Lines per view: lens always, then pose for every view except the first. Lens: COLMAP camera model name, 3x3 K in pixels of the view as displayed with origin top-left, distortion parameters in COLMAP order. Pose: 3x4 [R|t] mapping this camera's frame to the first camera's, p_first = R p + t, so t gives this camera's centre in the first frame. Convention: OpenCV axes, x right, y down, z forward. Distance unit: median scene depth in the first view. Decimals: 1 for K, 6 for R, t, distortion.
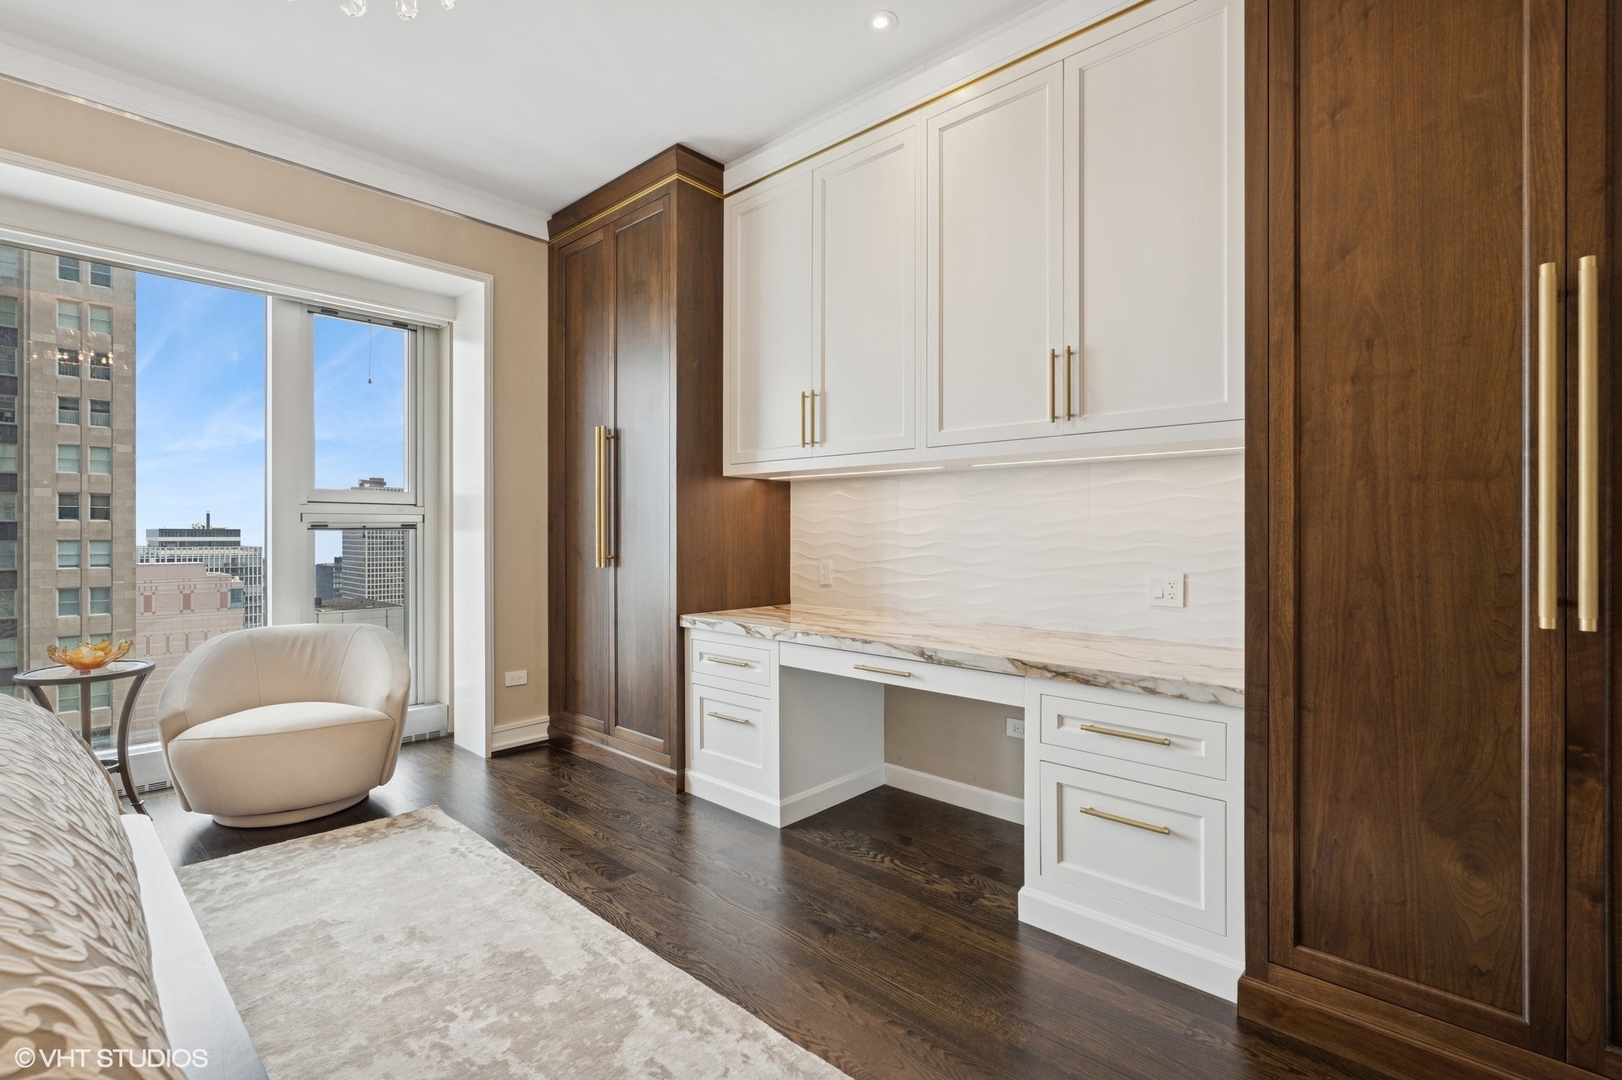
lens RADIAL K [[748.7, 0, 799.8], [0, 748.7, 551.4], [0, 0, 1]] dist [-0.004038, 0.002032]
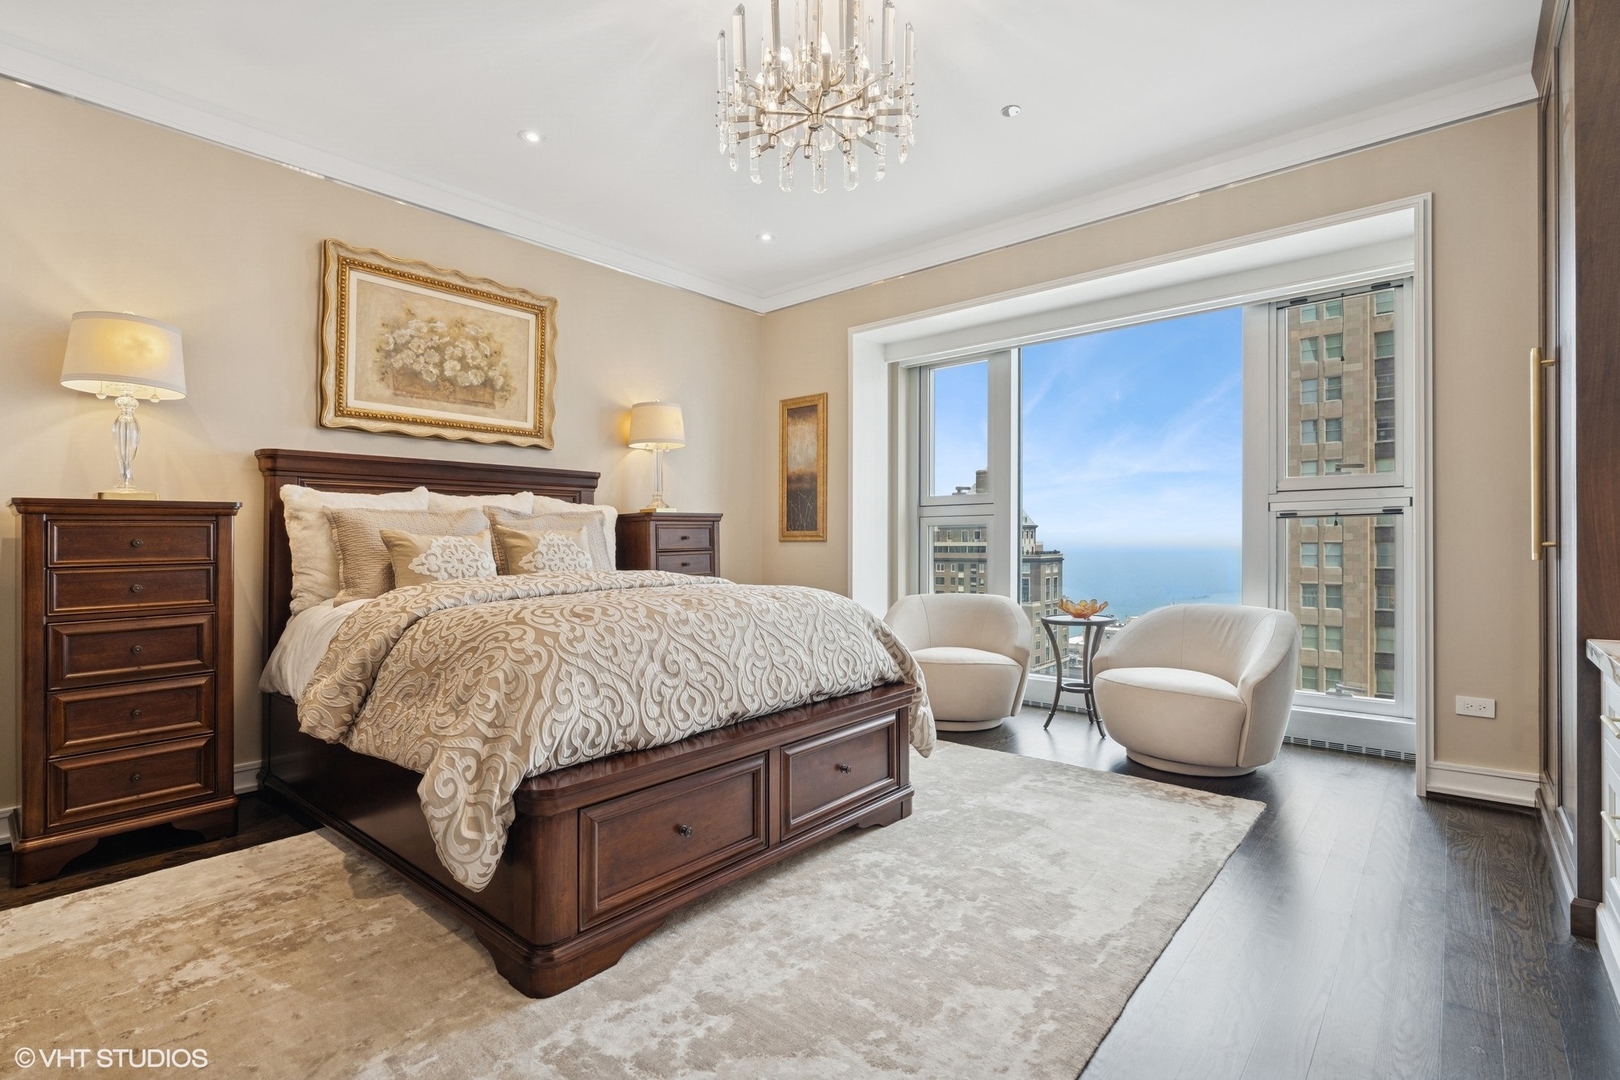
lens RADIAL K [[747.8, 0, 796.9], [0, 747.8, 537.7], [0, 0, 1]] dist [-0.004038, 0.002032]
pose [[0.024119, -0.006078, -0.999691, 0.411559], [-0.016568, 0.999842, -0.006479, 0.017356], [0.999572, 0.016719, 0.024015, 0.351761]]
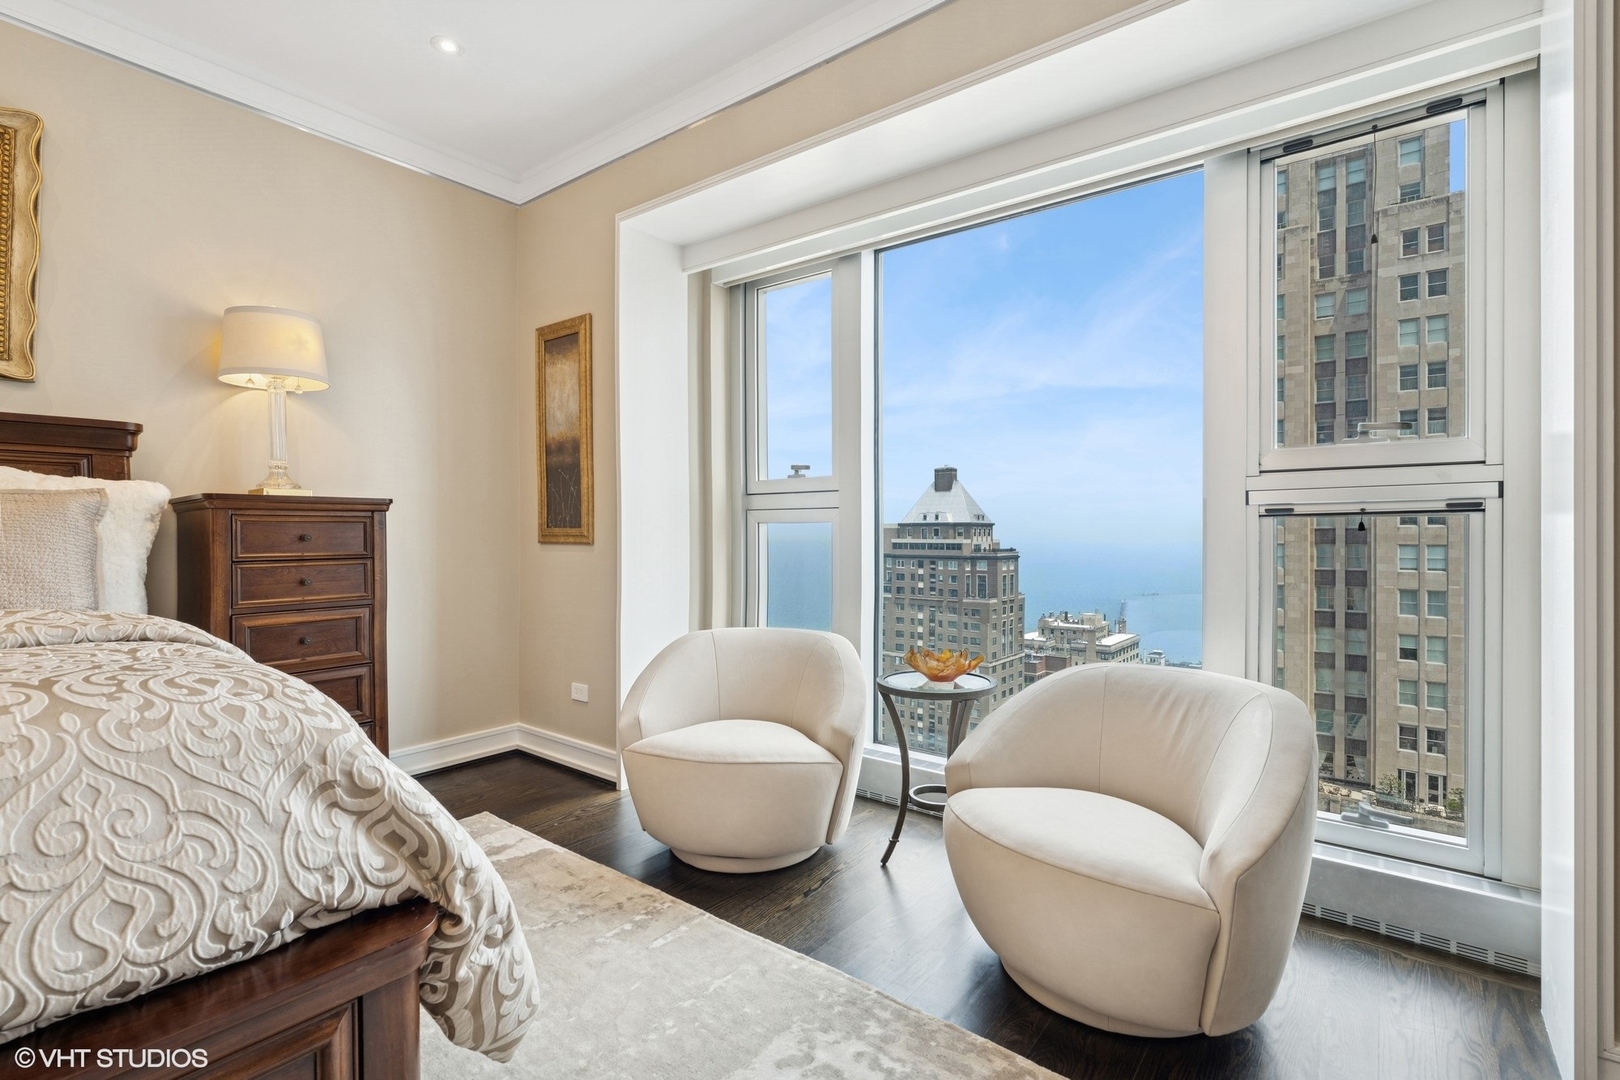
lens RADIAL K [[747.8, 0, 815.0], [0, 747.8, 527.8], [0, 0, 1]] dist [-0.004038, 0.002032]
pose [[0.099212, -0.011545, -0.994999, -0.092760], [-0.028151, 0.999500, -0.014404, -0.000124], [0.994668, 0.029439, 0.098837, 0.650842]]
